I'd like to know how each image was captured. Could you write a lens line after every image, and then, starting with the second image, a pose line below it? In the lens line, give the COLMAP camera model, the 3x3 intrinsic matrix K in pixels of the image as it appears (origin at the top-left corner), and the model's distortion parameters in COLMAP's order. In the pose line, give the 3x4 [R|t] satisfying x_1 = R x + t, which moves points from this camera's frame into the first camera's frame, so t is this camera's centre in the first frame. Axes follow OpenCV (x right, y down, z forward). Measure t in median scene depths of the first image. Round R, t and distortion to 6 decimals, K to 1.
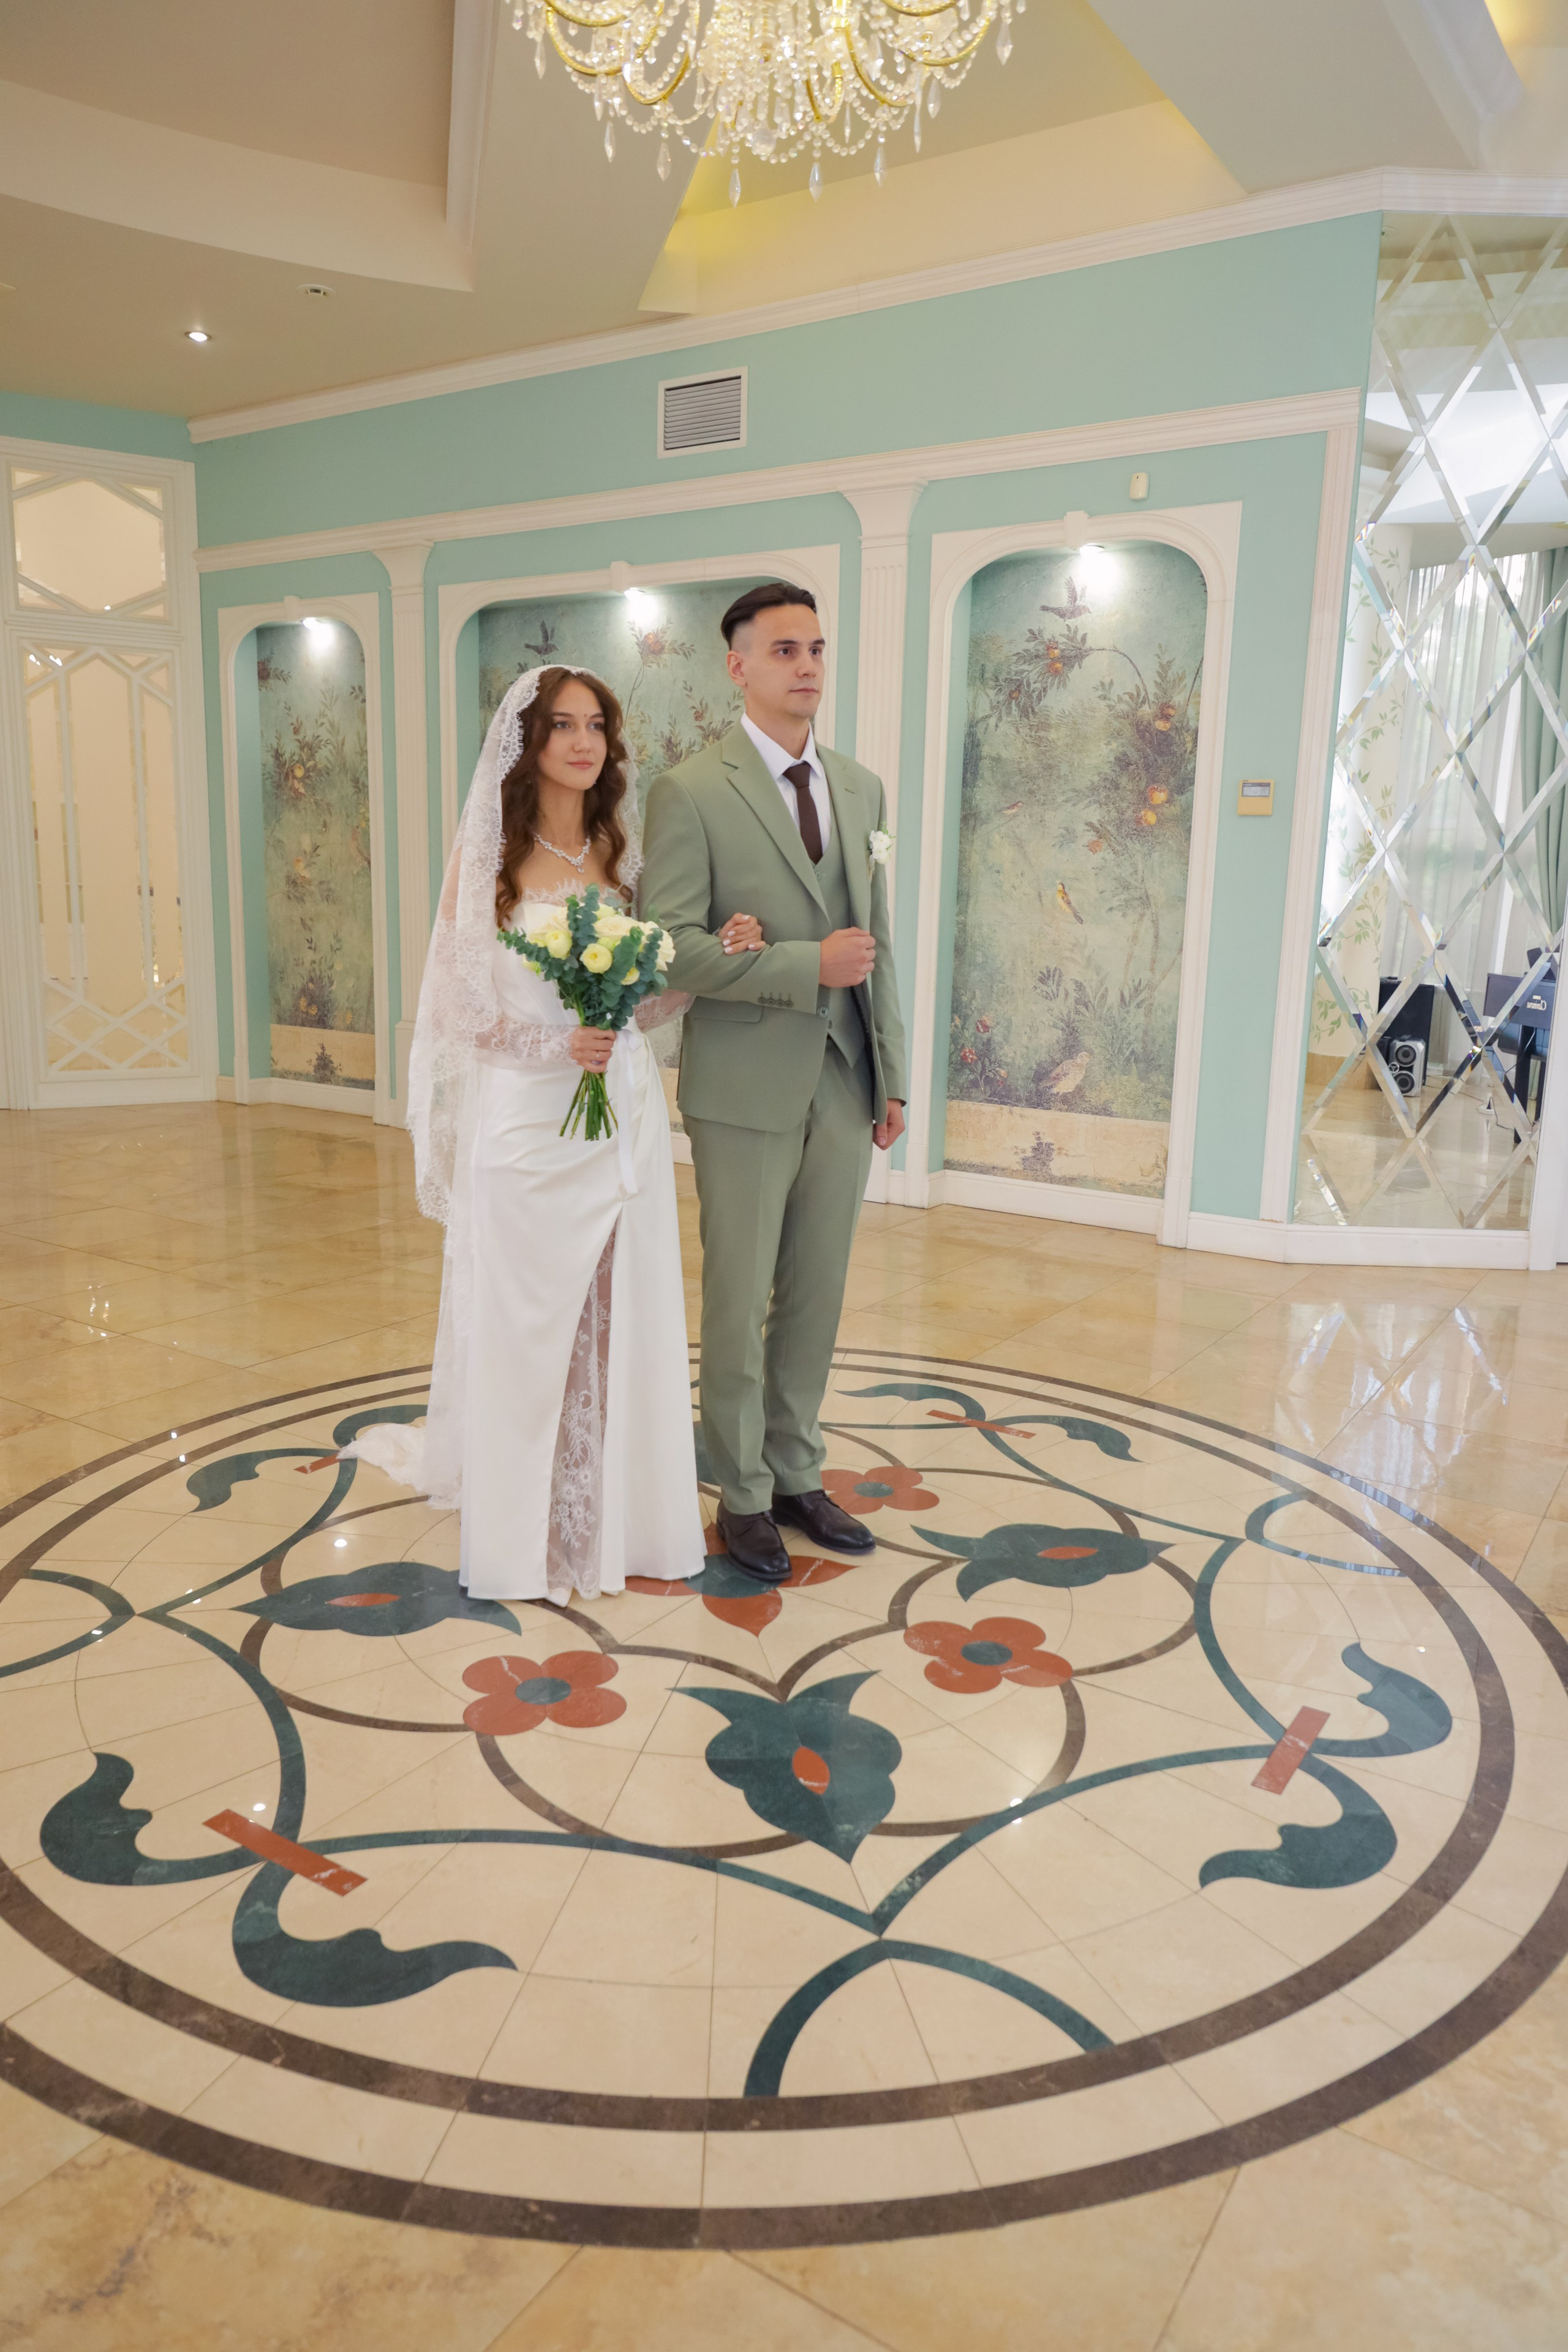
lens RADIAL K [[1585.5, 0, 791.0], [0, 1585.5, 1185.0], [0, 0, 1]] dist [0.002312, 0.004933]
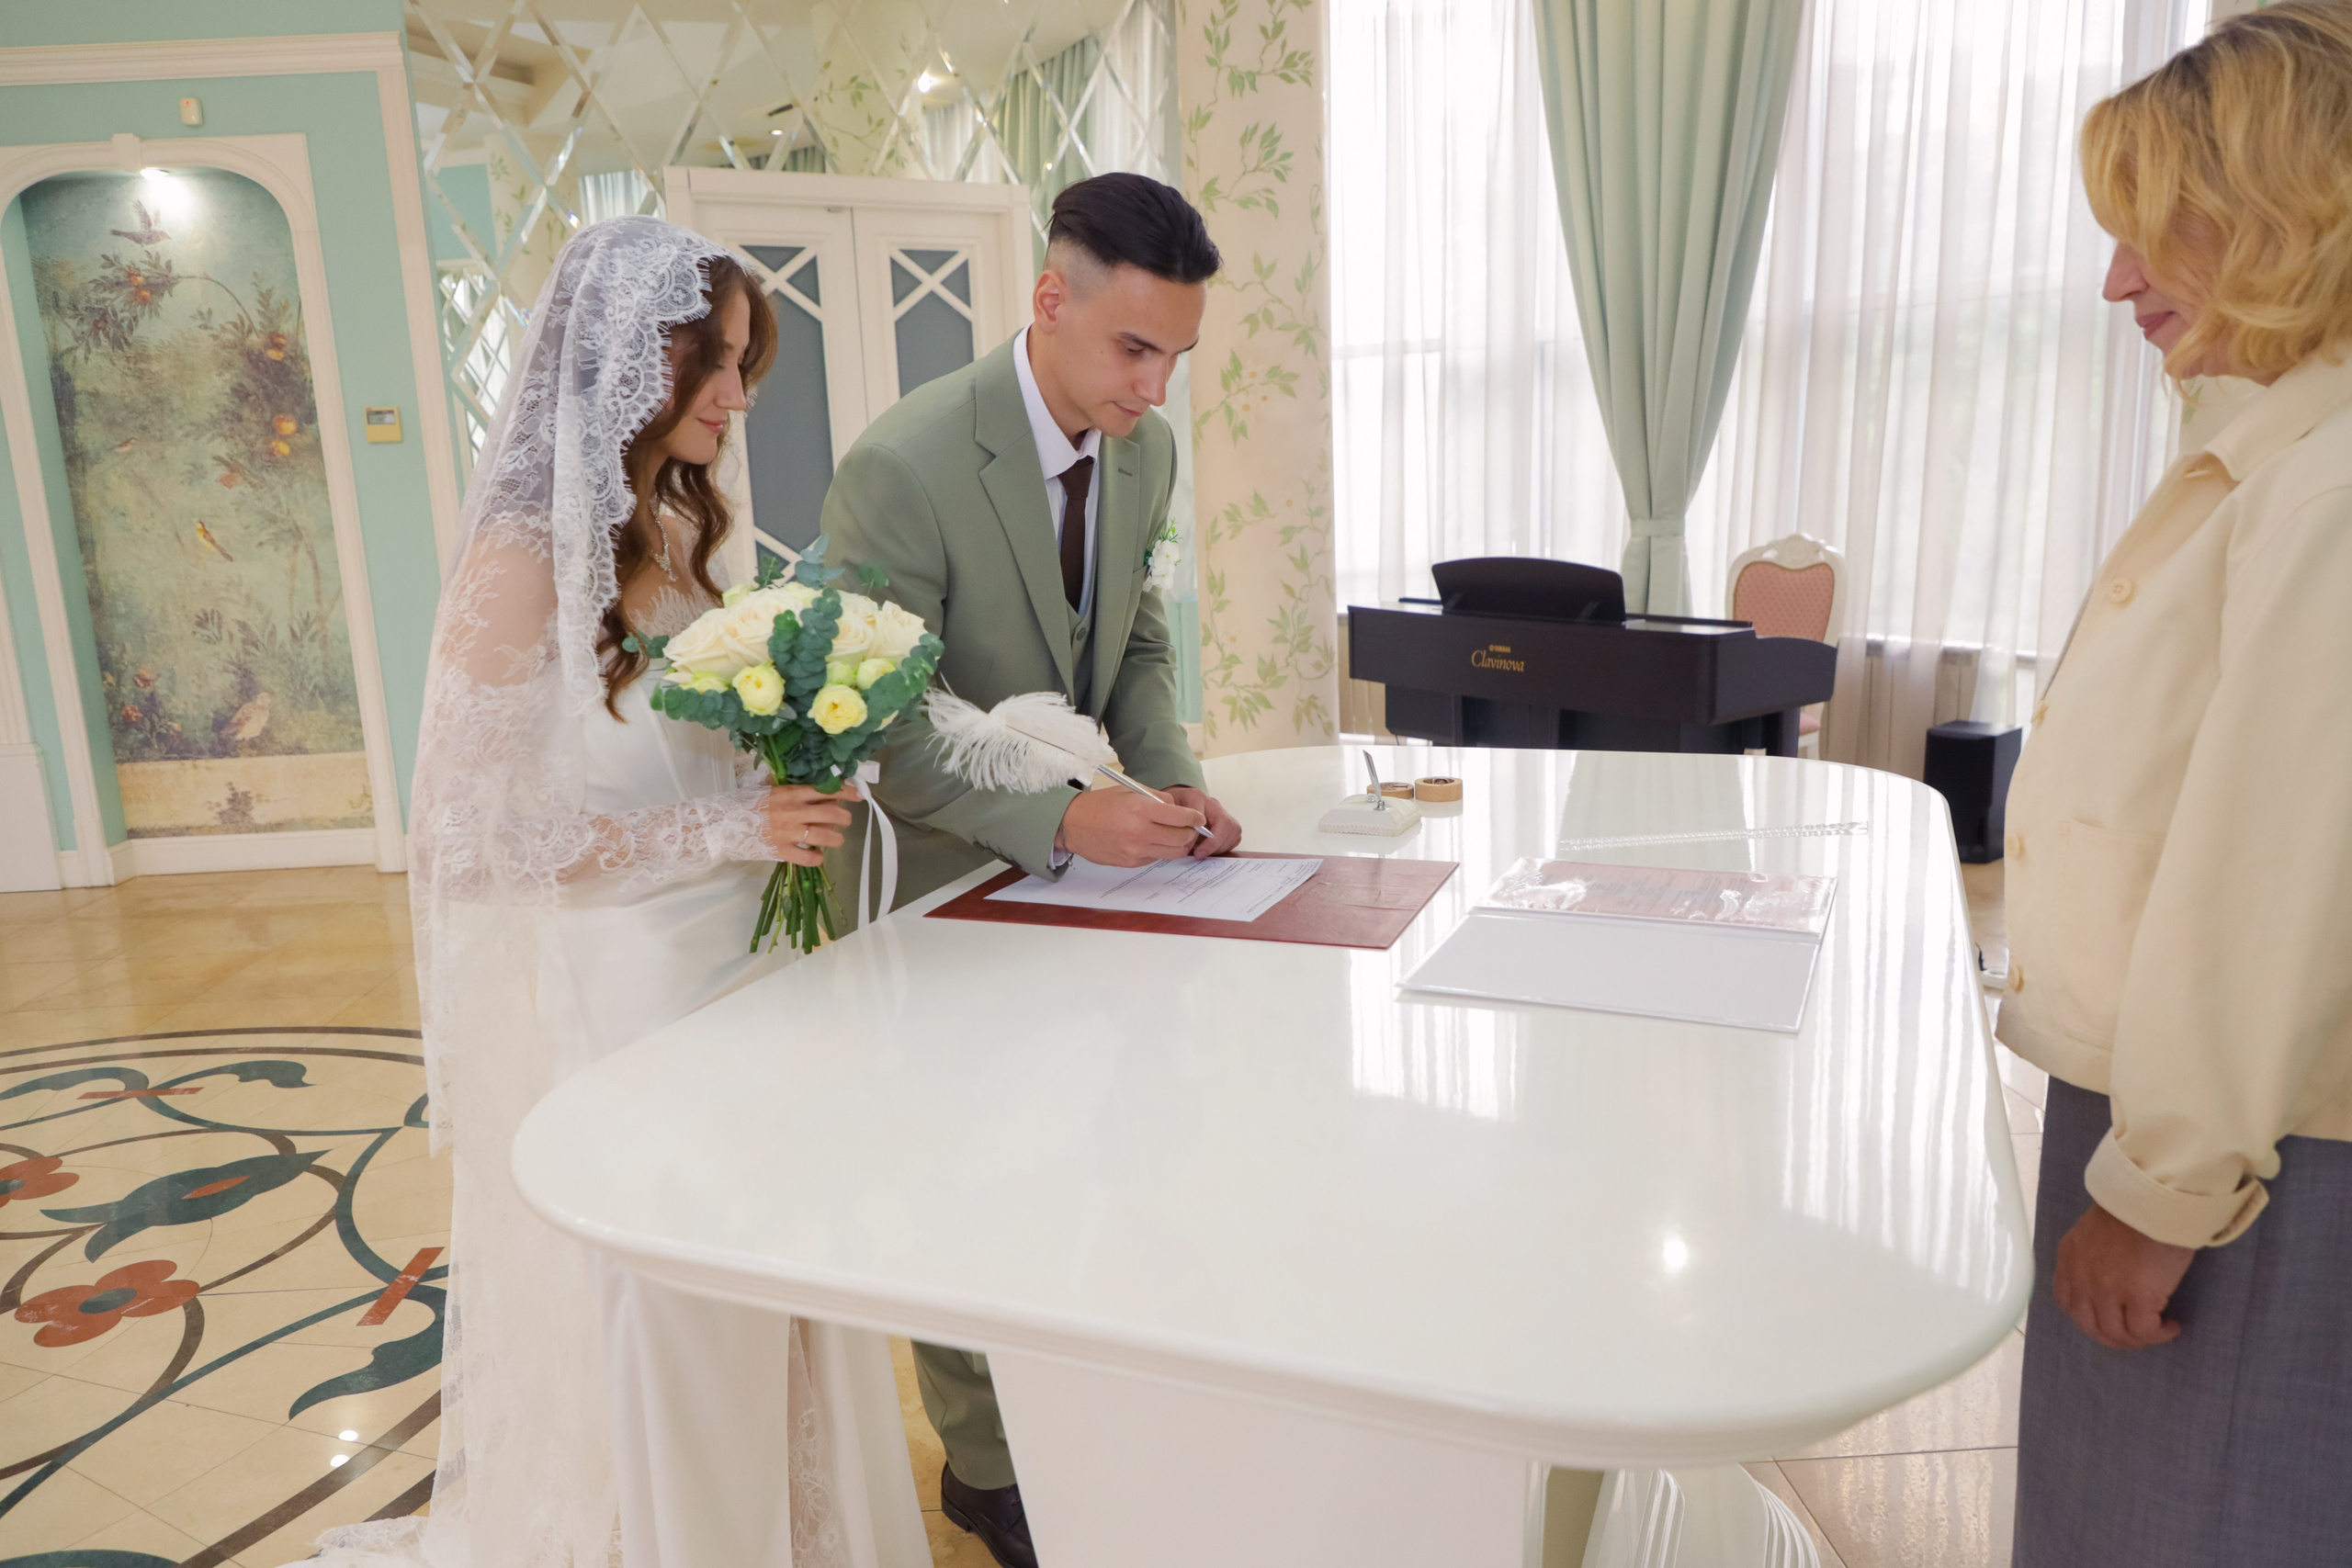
lens RADIAL K [[1653.0, 0, 1147.4], [0, 1653.0, 788.8], [0, 0, 1]] dist [-0.003451, 0.006080]
pose [[0.819624, -0.176640, 0.544991, 0.067462], [0.173862, 0.983109, 0.057166, 0.009652], [-0.545883, 0.047898, 0.836491, -0.131217]]
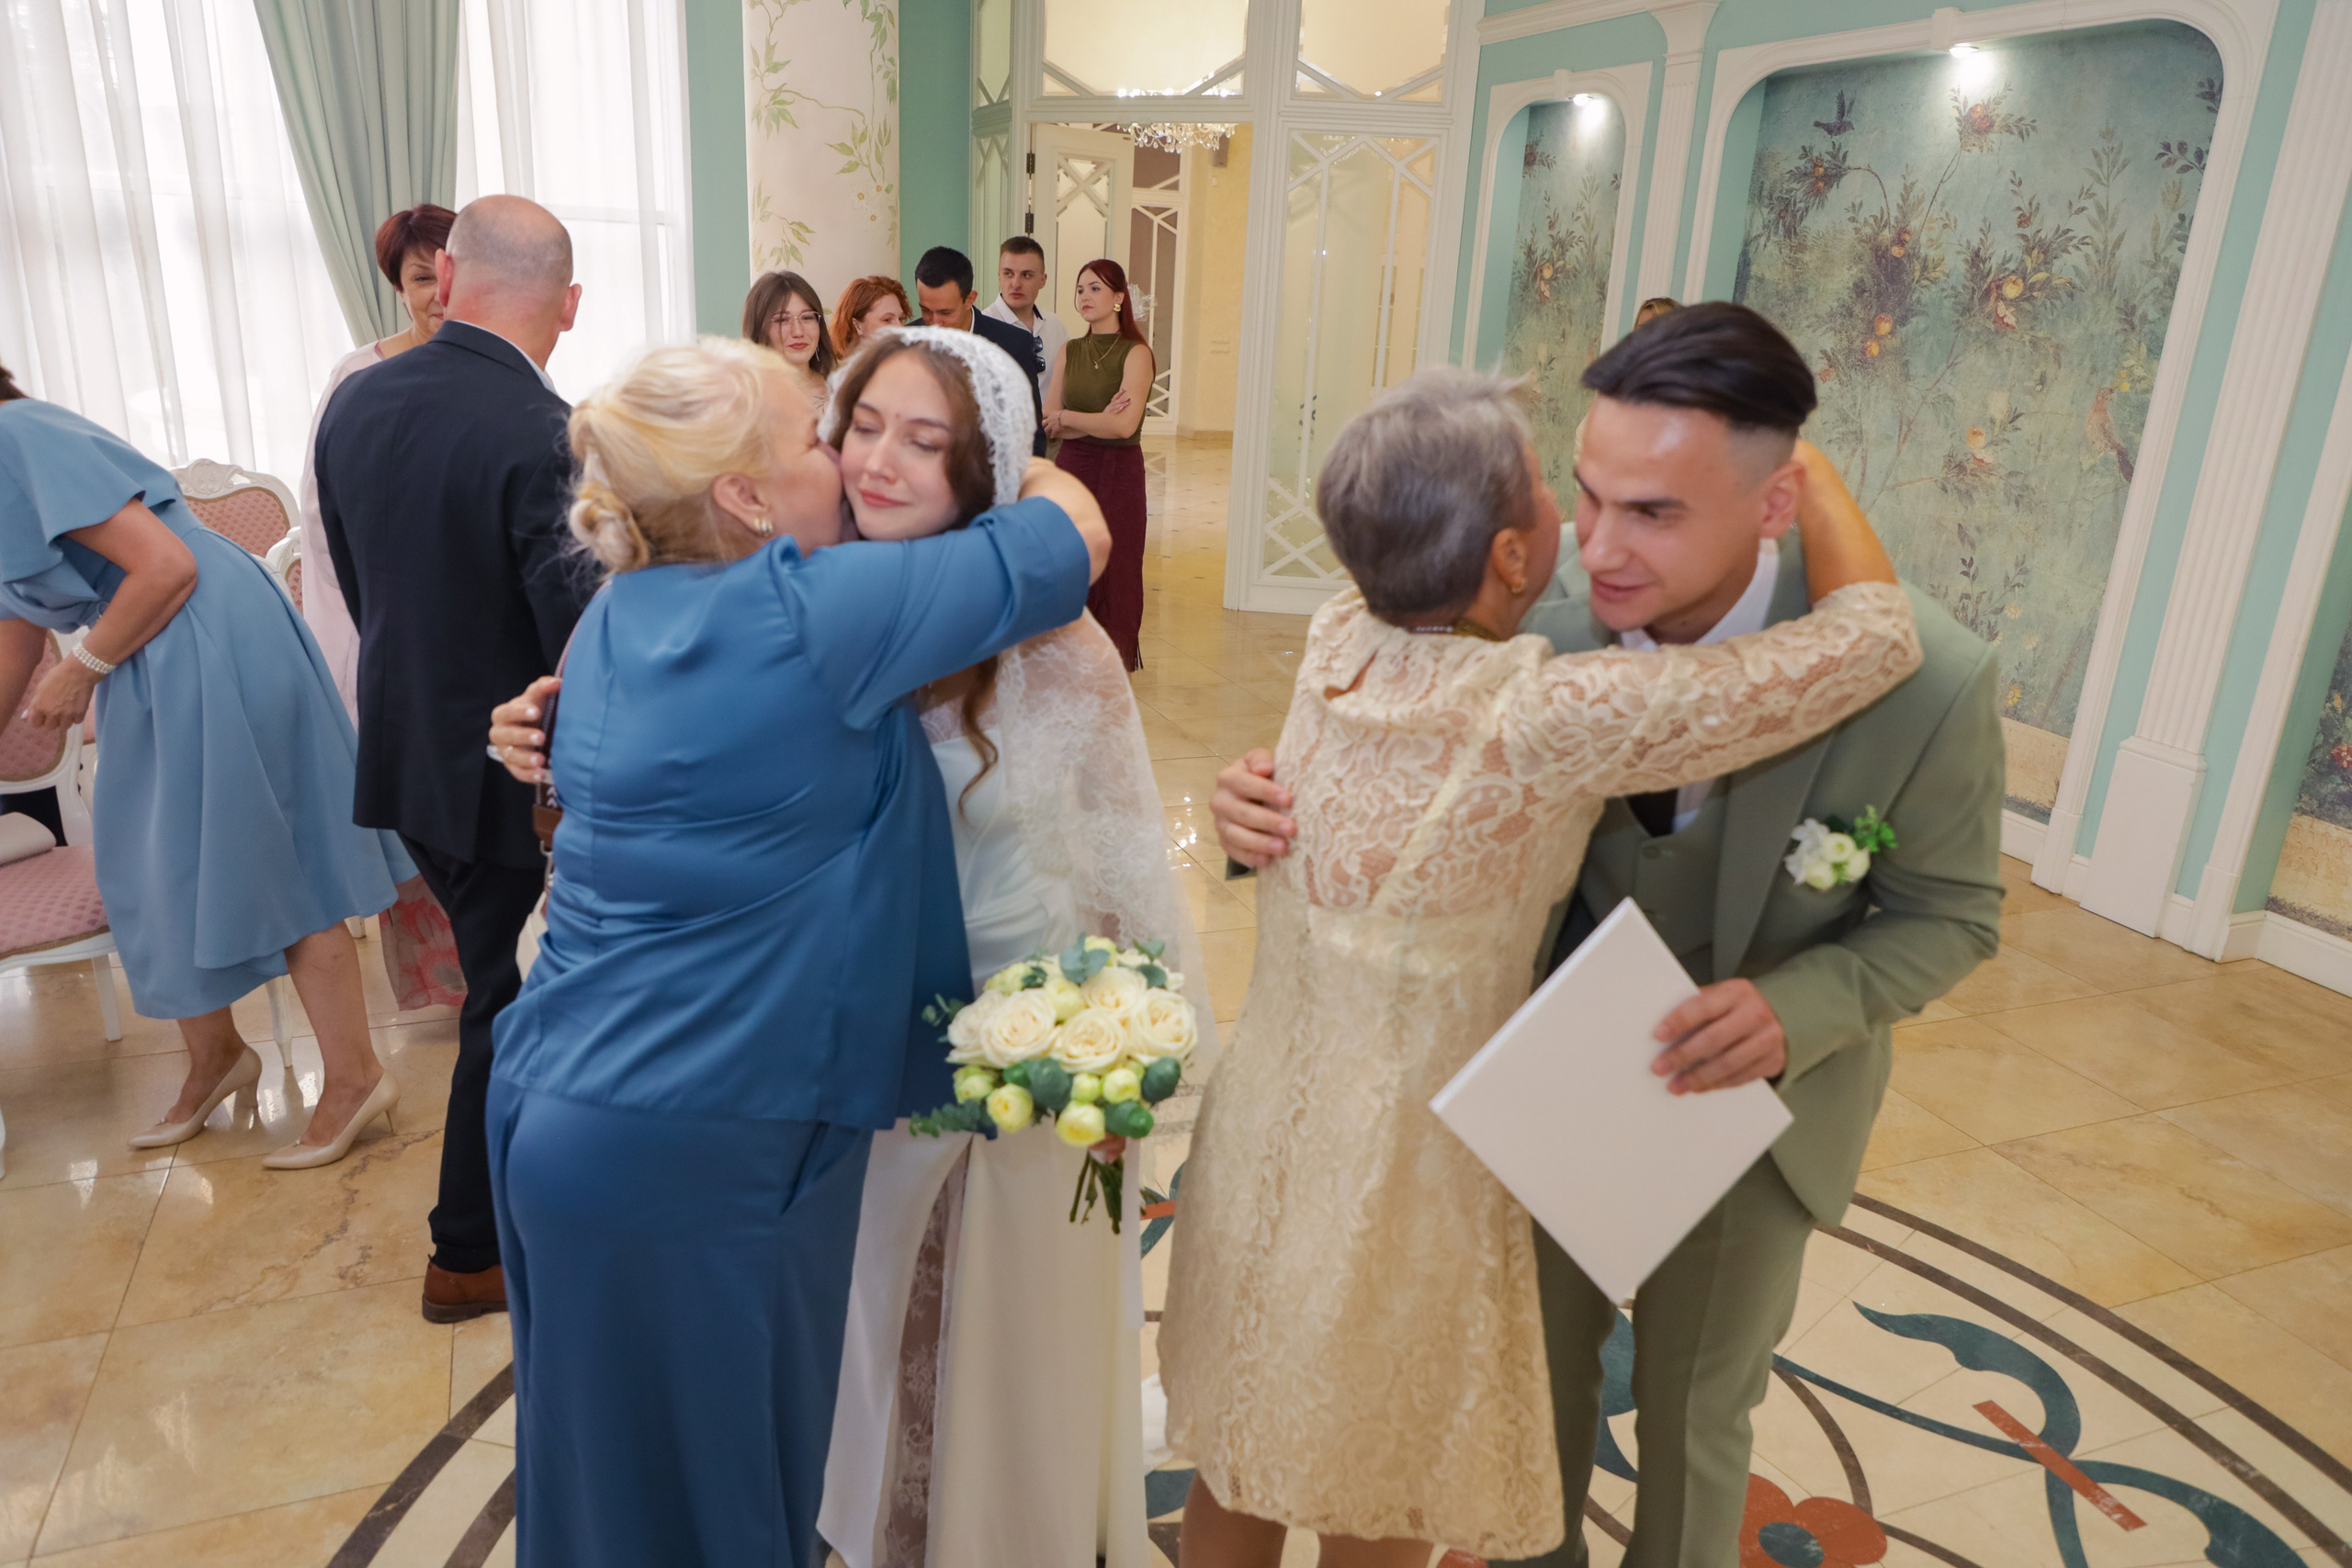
lens RADIAL K [[1585.4, 0, 1176.8], [0, 1585.4, 791.0], [0, 0, 1]] dist [0.002312, 0.004933]
pose [[0.817517, 0.193690, -0.542357, 0.079464], [-0.139202, 0.980281, 0.140261, -0.096773], [0.558829, -0.039168, 0.828358, 0.184966]]
